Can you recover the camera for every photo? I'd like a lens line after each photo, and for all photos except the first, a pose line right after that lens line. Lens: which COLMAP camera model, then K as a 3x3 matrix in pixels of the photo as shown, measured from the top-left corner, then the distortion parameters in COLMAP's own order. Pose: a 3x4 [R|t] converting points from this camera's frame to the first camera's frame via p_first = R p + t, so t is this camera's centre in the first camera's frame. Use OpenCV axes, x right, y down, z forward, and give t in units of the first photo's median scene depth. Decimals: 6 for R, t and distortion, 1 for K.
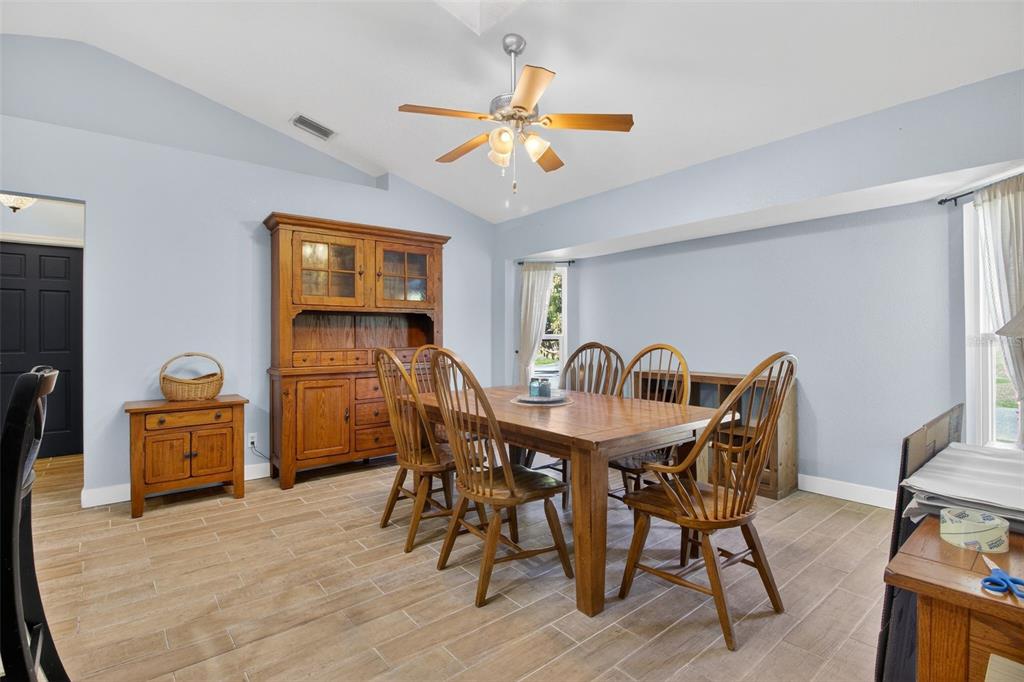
lens RADIAL K [[477.5, 0, 515.6], [0, 477.5, 339.8], [0, 0, 1]] dist [0.000477, 0.000005]
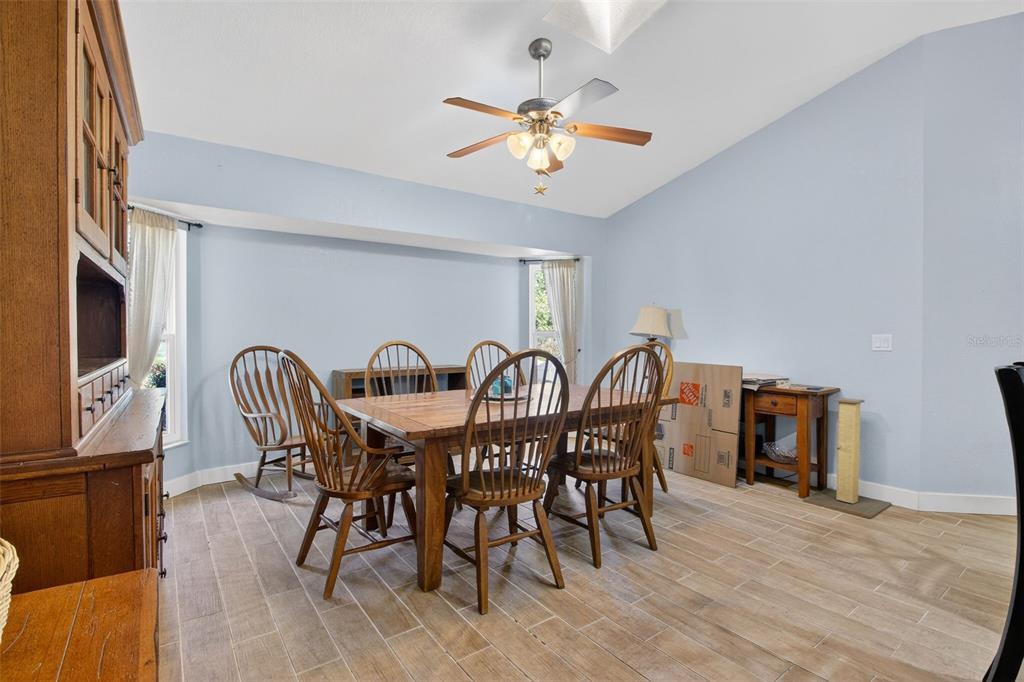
lens RADIAL K [[477.5, 0, 516.1], [0, 477.5, 335.8], [0, 0, 1]] dist [0.000477, 0.000005]
pose [[0.077181, -0.004804, 0.997006, -0.948603], [0.010539, 0.999936, 0.004002, -0.006882], [-0.996961, 0.010198, 0.077227, 0.888968]]
